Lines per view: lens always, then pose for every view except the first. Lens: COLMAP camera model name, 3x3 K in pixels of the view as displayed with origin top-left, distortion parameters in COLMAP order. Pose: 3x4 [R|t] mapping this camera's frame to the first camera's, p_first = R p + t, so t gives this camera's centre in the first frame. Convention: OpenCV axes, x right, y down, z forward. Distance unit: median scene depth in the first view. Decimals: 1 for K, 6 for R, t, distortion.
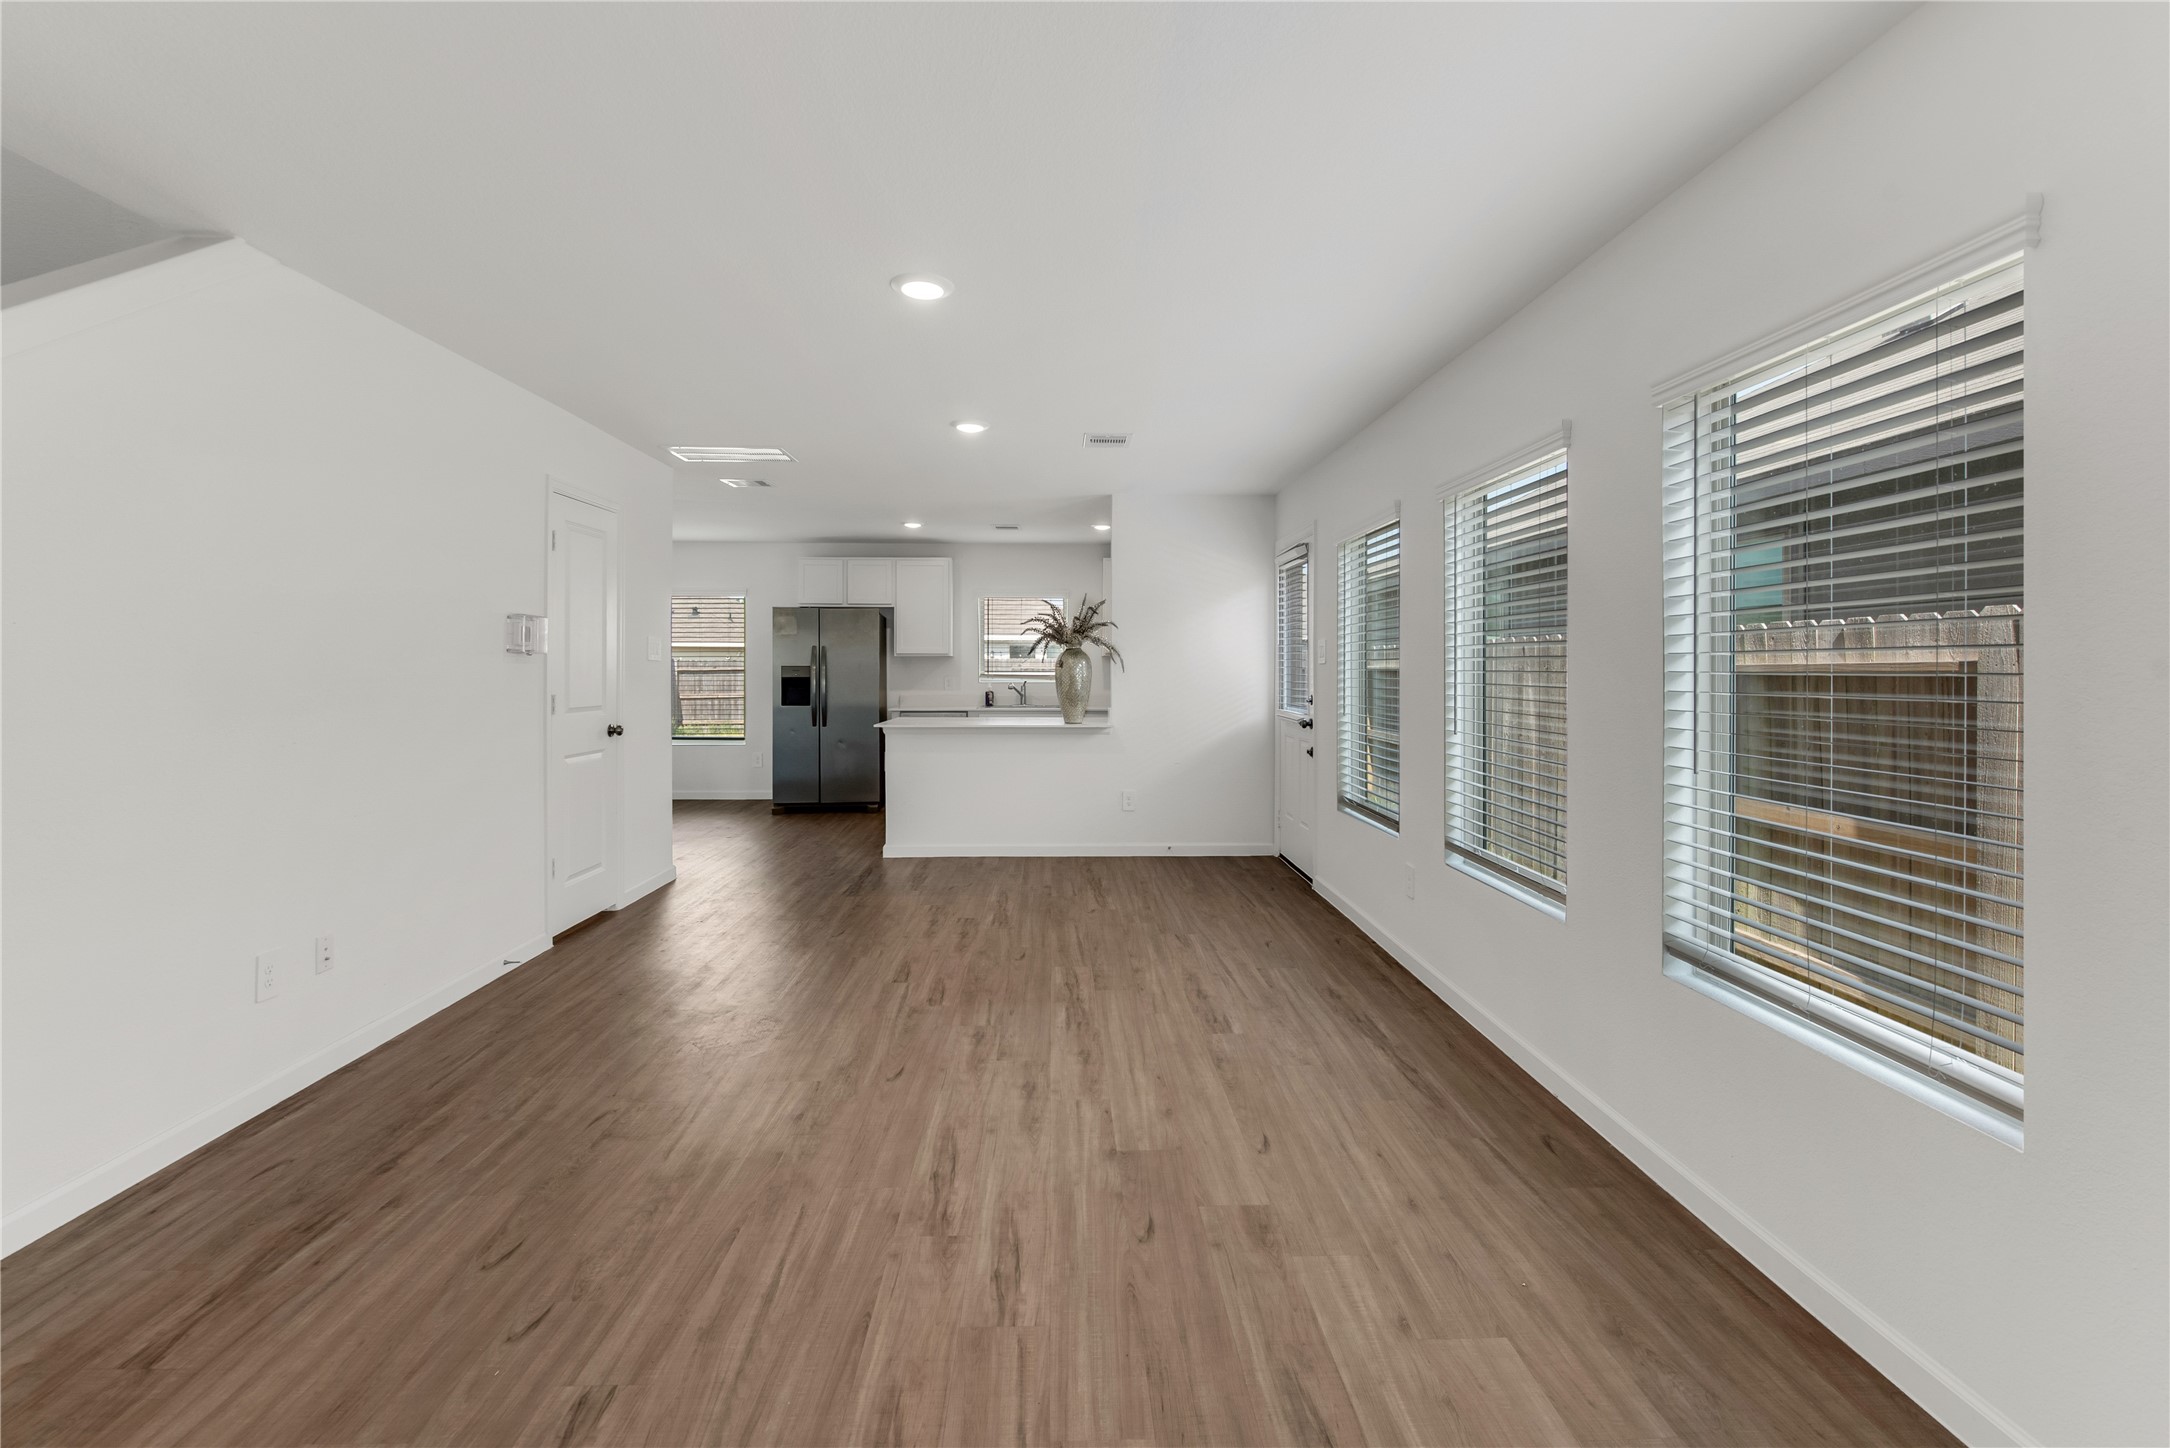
lens RADIAL K [[913.5, 0, 1103.3], [0, 913.5, 668.7], [0, 0, 1]] dist [-0.010091, -0.000681]
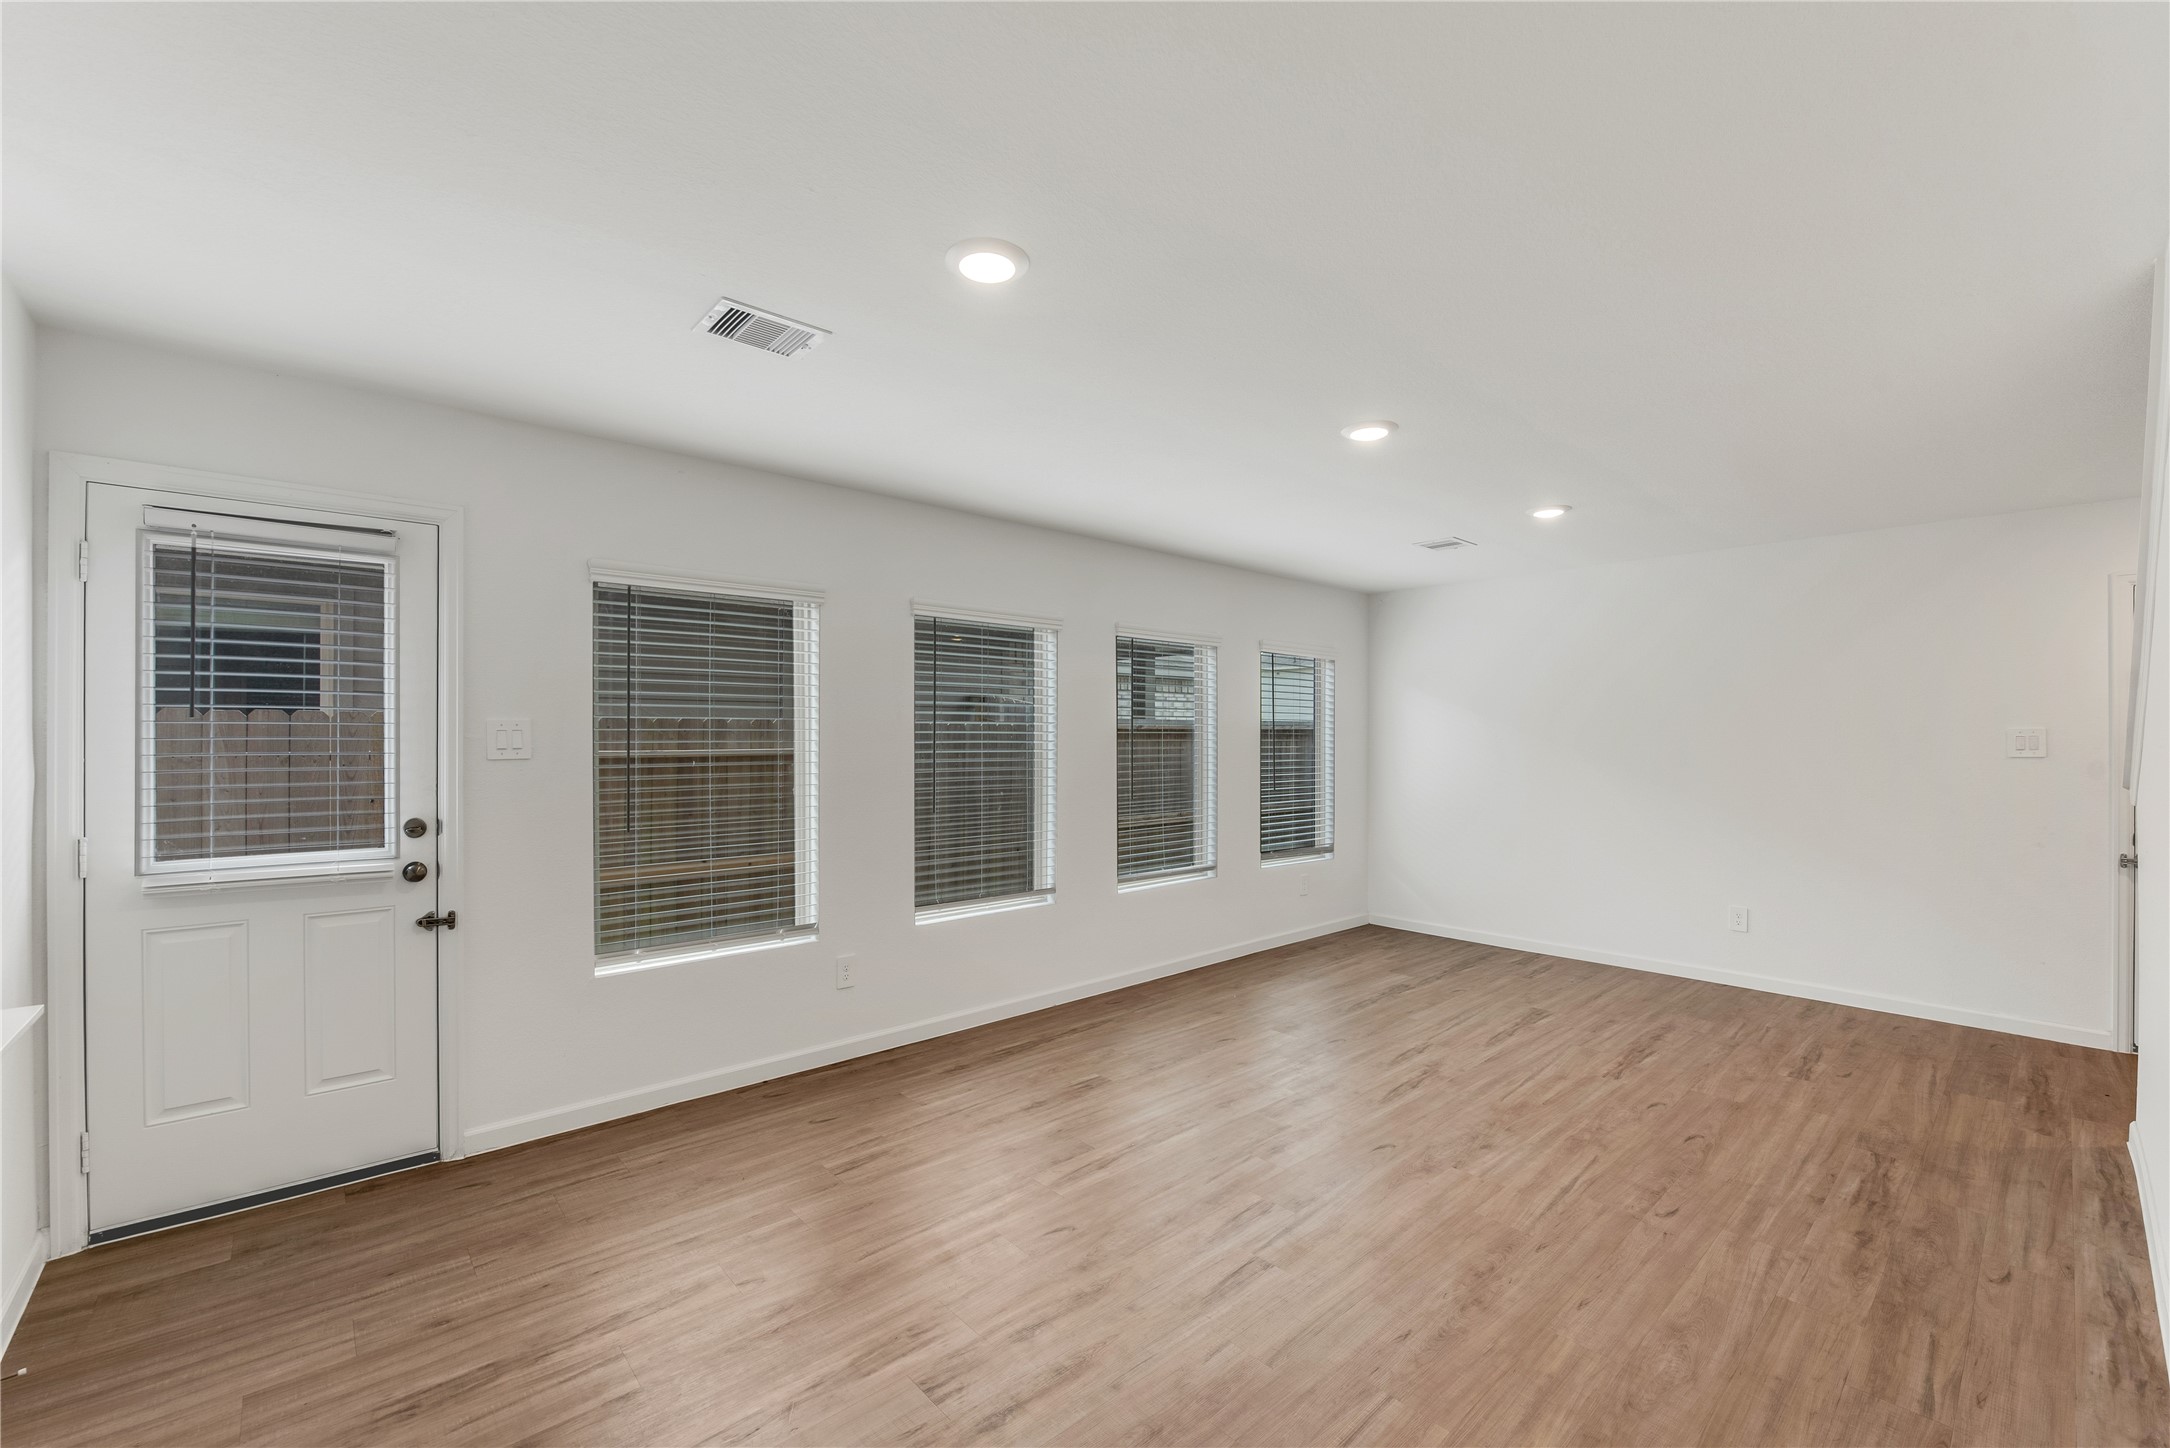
lens RADIAL K [[879.1, 0, 1115.9], [0, 879.1, 734.9], [0, 0, 1]] dist [-0.010470, -0.000871]
pose [[-0.641861, -0.005336, 0.766803, -0.798087], [-0.004853, 0.999984, 0.002896, -0.044142], [-0.766806, -0.001862, -0.641876, 1.865850]]
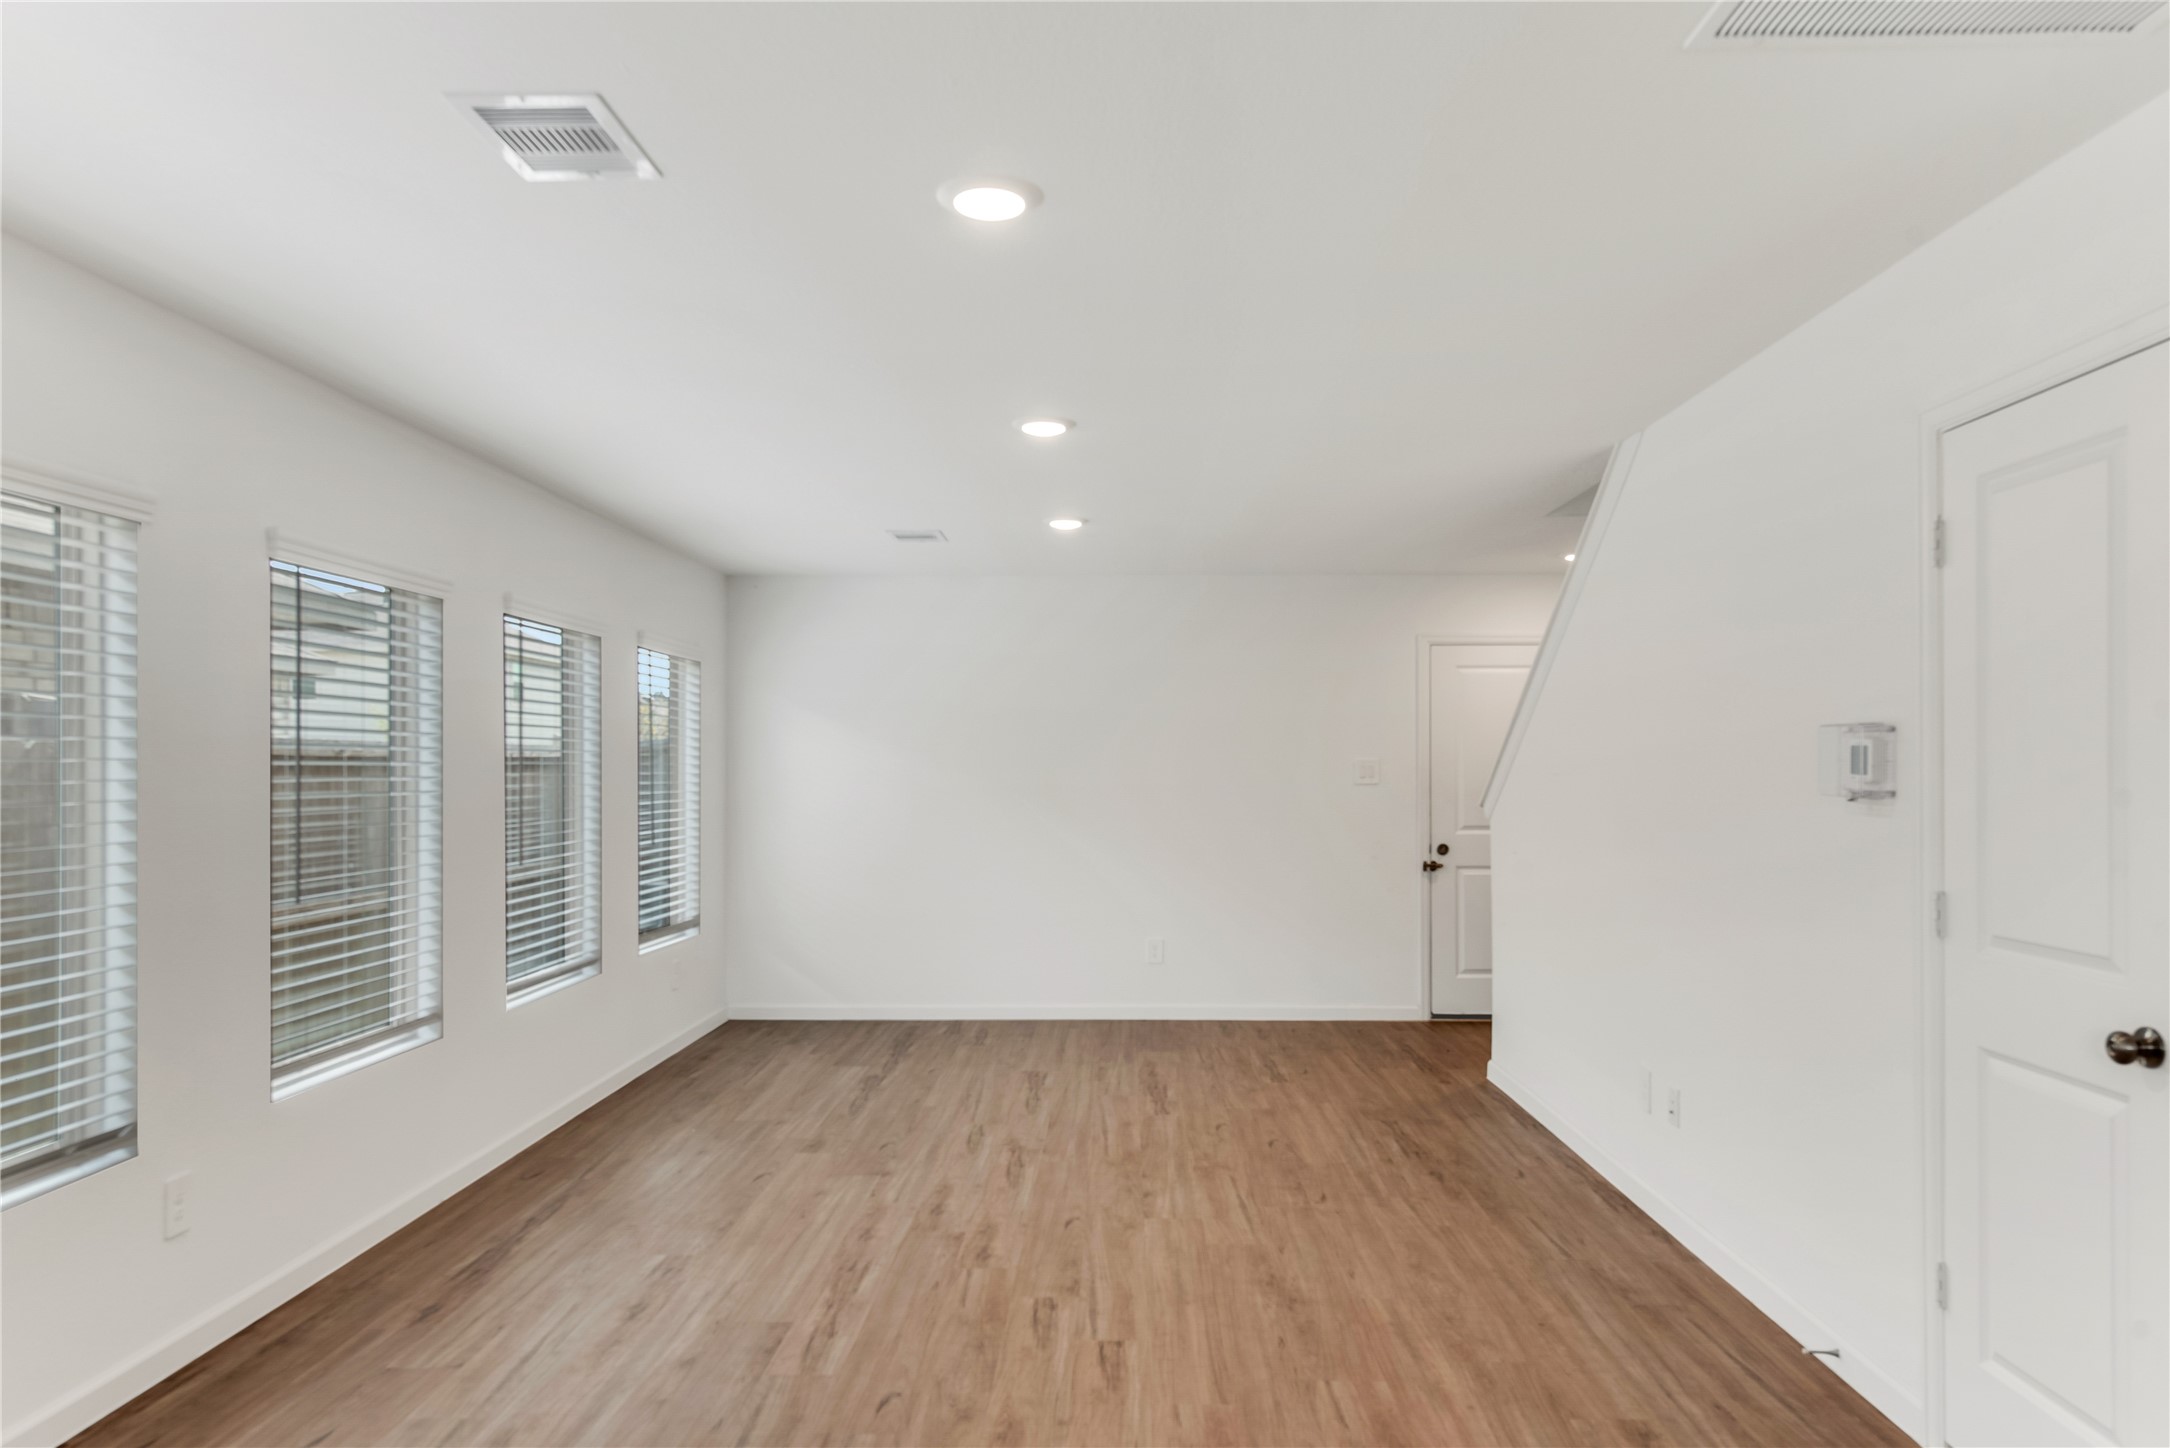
lens RADIAL K [[1308.8, 0, 1087.1], [0, 1308.8, 767.8], [0, 0, 1]] dist [0.024054, -0.002247]
pose [[-0.996586, -0.003692, 0.082473, -0.347788], [-0.003538, 0.999992, 0.002016, -0.034559], [-0.082480, 0.001717, -0.996591, 2.319215]]
